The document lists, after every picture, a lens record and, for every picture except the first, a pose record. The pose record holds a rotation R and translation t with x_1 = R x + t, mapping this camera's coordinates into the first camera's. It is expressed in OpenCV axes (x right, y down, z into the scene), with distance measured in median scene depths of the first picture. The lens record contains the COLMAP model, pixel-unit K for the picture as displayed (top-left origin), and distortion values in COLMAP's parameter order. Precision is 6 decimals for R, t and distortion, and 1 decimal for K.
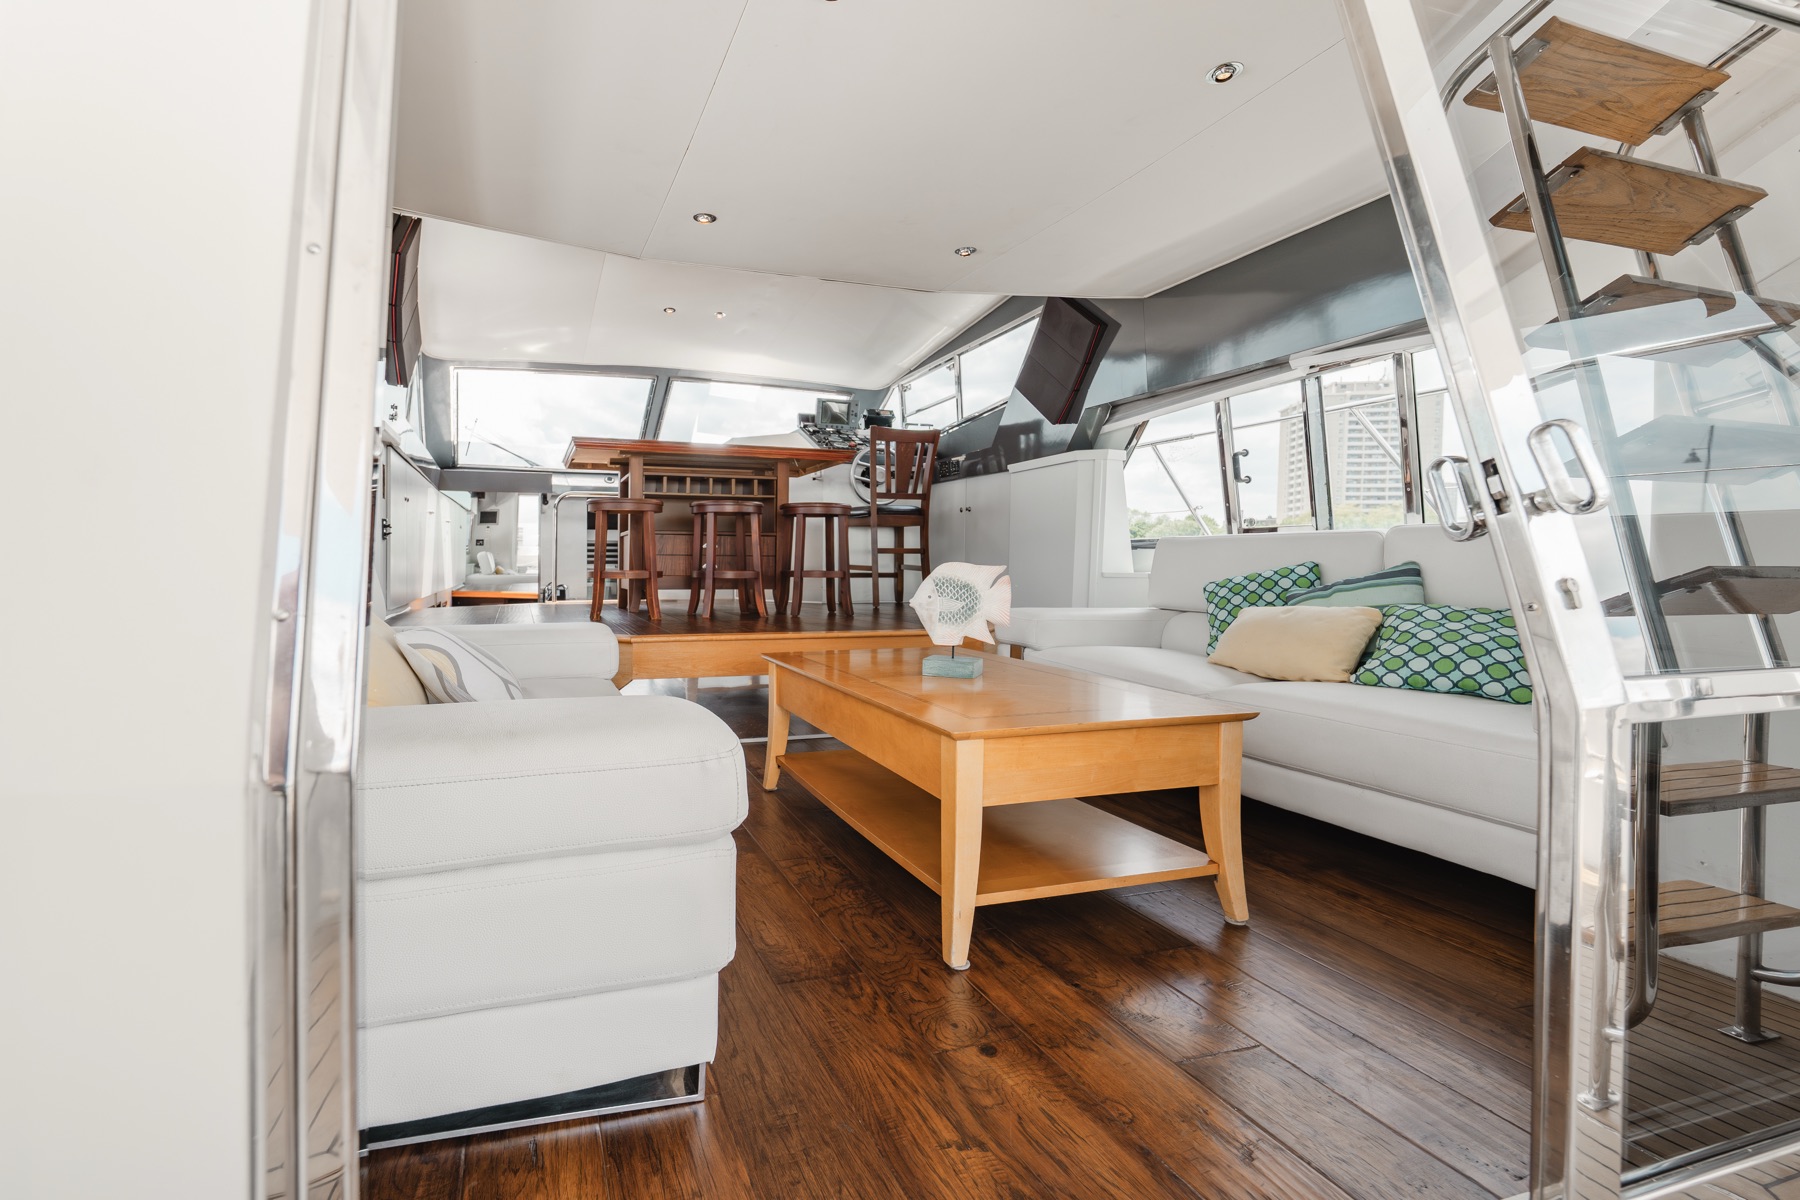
lens RADIAL K [[992.6, 0, 897.7], [0, 992.6, 565.4], [0, 0, 1]] dist [-0.006238, -0.000861]
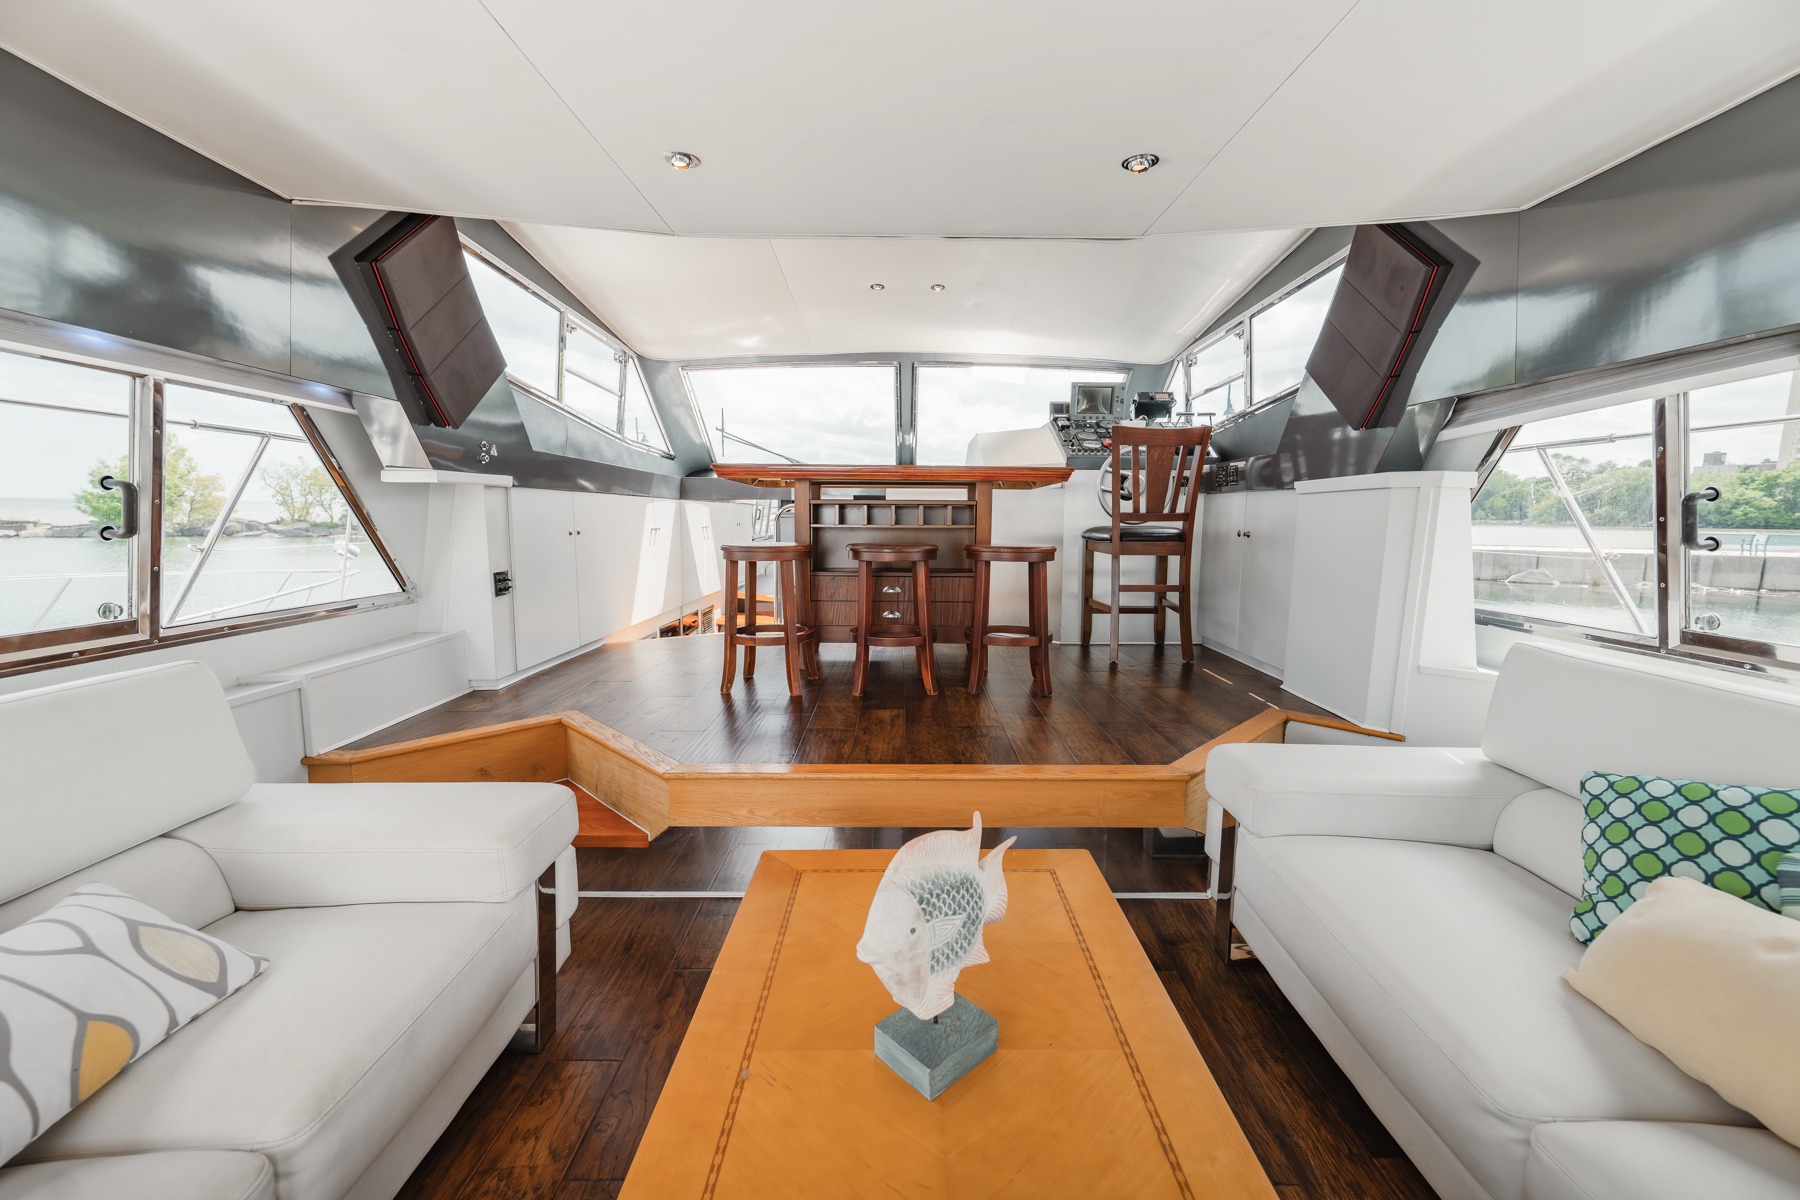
lens RADIAL K [[956.9, 0, 902.0], [0, 956.9, 641.8], [0, 0, 1]] dist [0.001554, 0.000408]
pose [[0.934377, 0.047183, -0.353147, 0.094330], [-0.002531, 0.992047, 0.125846, -0.072629], [0.356276, -0.116693, 0.927065, 0.261547]]
